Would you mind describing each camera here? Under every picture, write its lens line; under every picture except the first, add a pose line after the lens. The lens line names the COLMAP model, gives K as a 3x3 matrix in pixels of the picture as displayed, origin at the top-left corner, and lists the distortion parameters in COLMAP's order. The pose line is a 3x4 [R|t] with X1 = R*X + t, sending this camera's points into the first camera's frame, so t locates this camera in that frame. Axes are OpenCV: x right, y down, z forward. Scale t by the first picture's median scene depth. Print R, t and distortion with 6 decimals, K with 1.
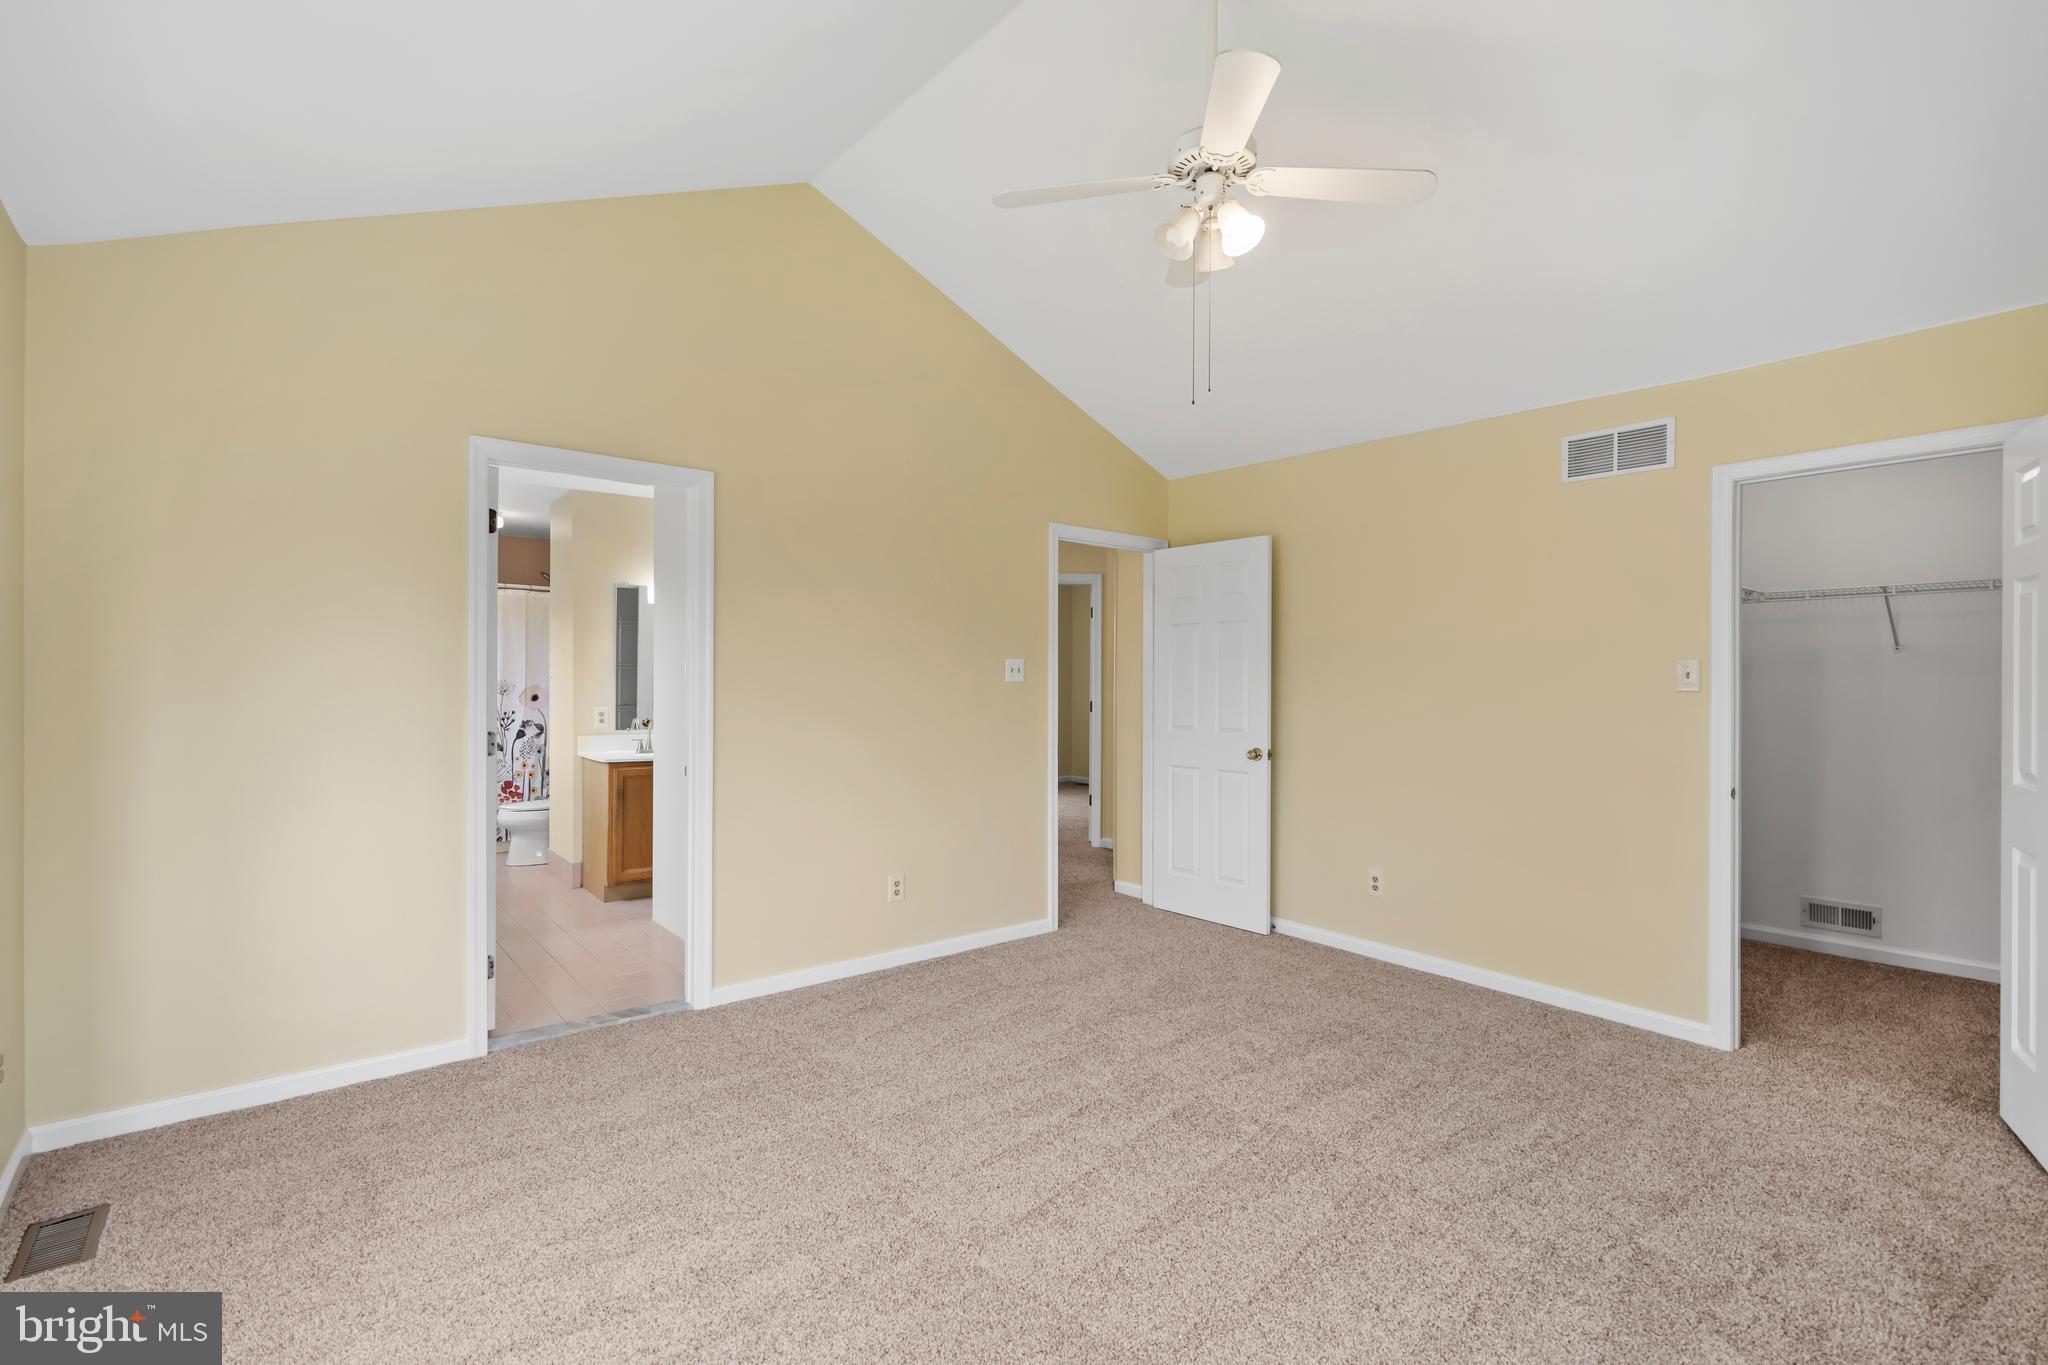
lens RADIAL K [[944.9, 0, 1024.6], [0, 944.9, 675.7], [0, 0, 1]] dist [-0.002246, 0.000092]
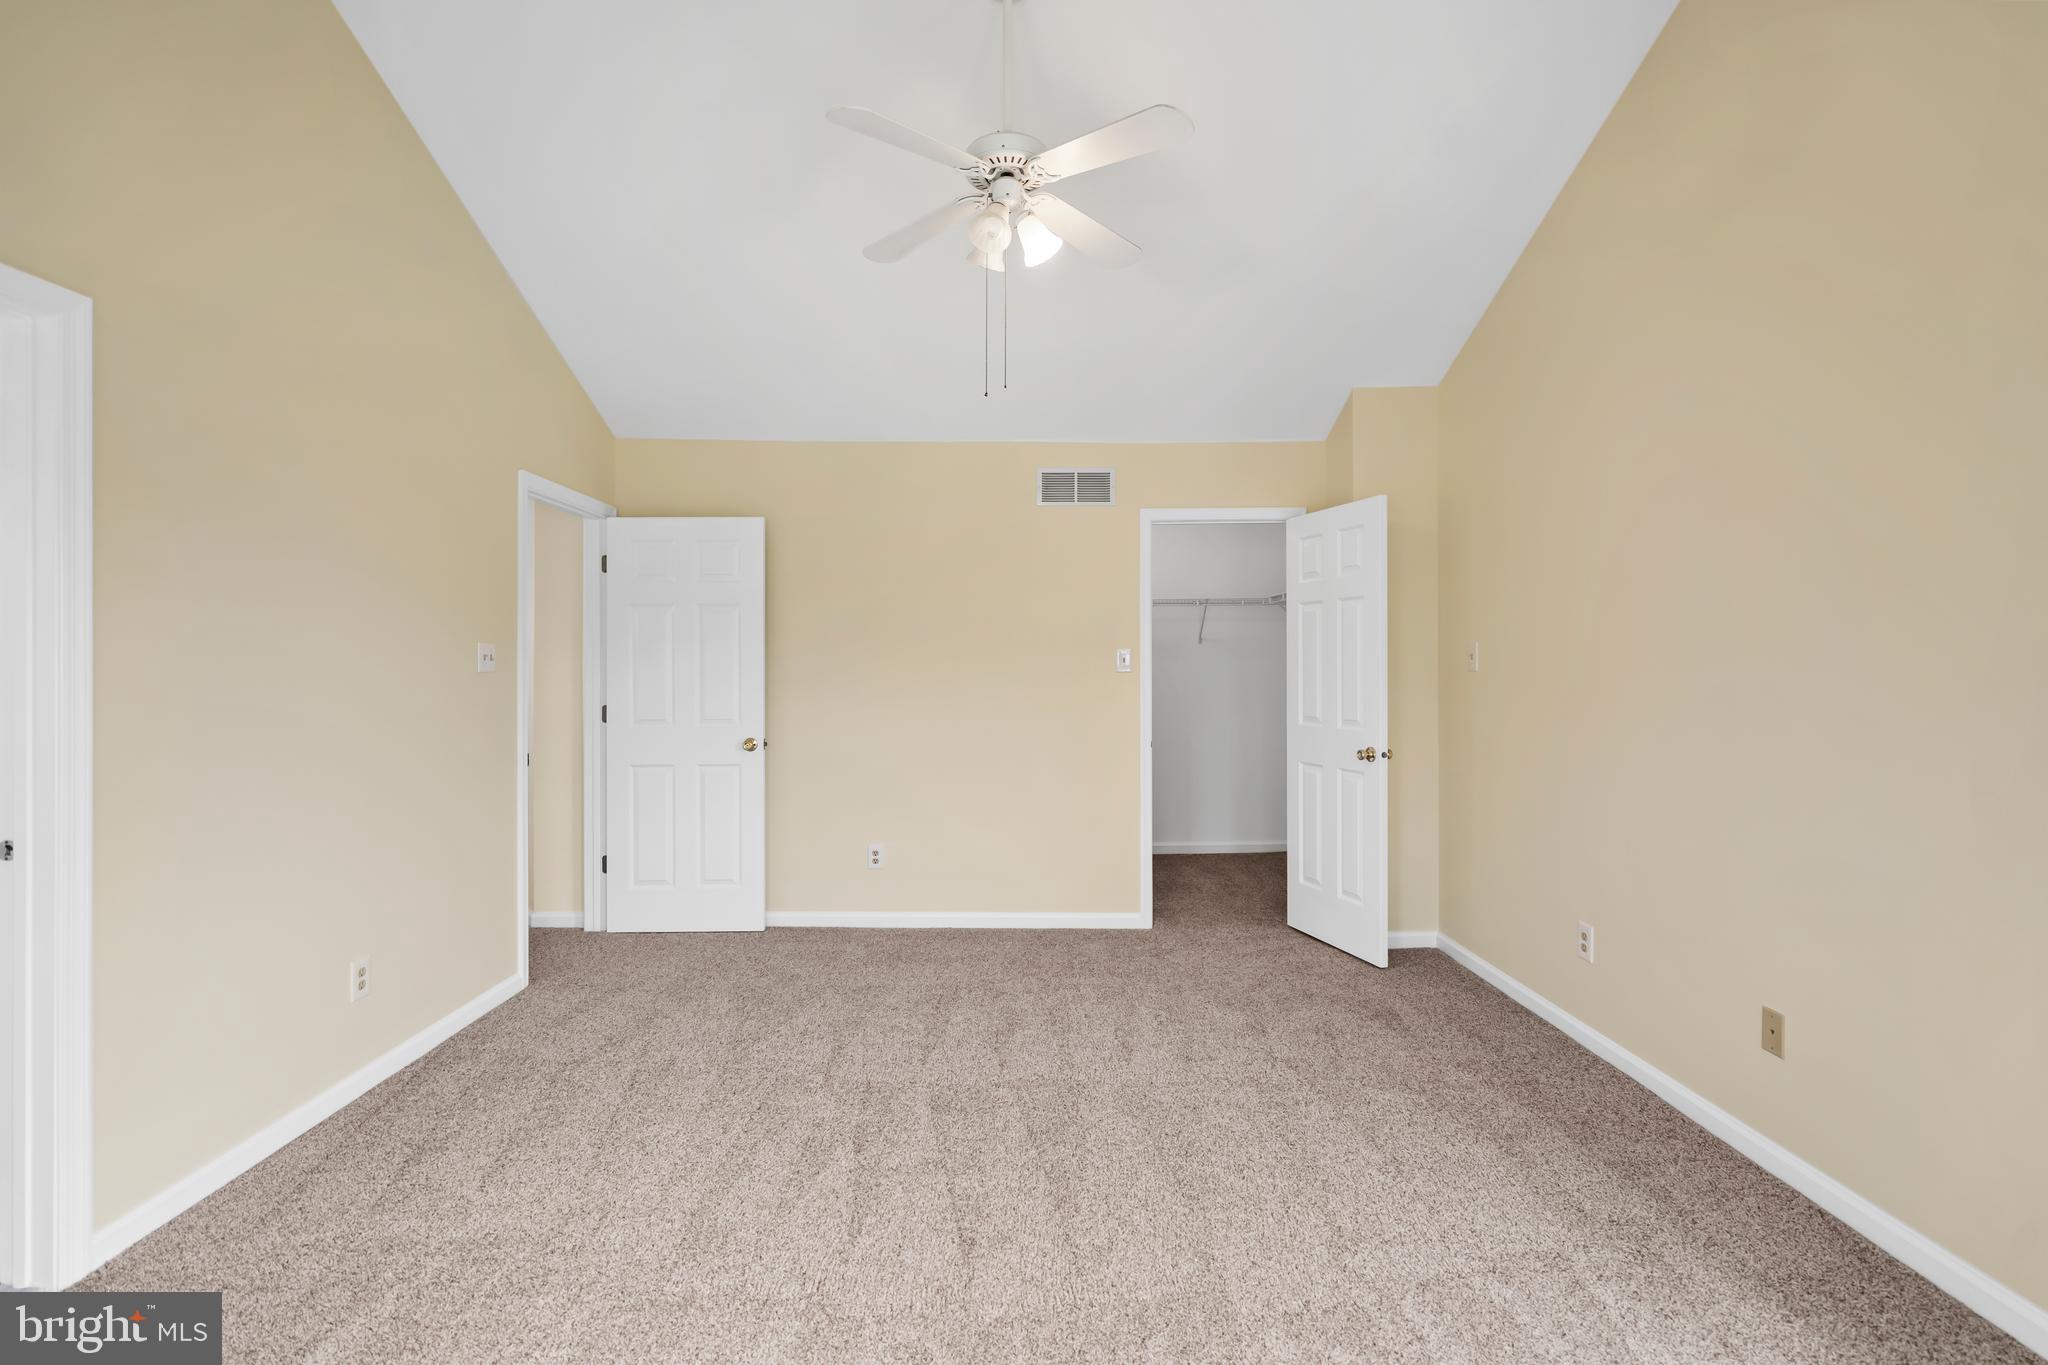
lens RADIAL K [[949.9, 0, 1022.8], [0, 949.9, 666.3], [0, 0, 1]] dist [-0.005770, 0.001626]
pose [[0.628463, -0.008517, 0.777792, -0.458334], [0.004400, 0.999963, 0.007395, -0.002644], [-0.777827, -0.001225, 0.628478, 0.257358]]
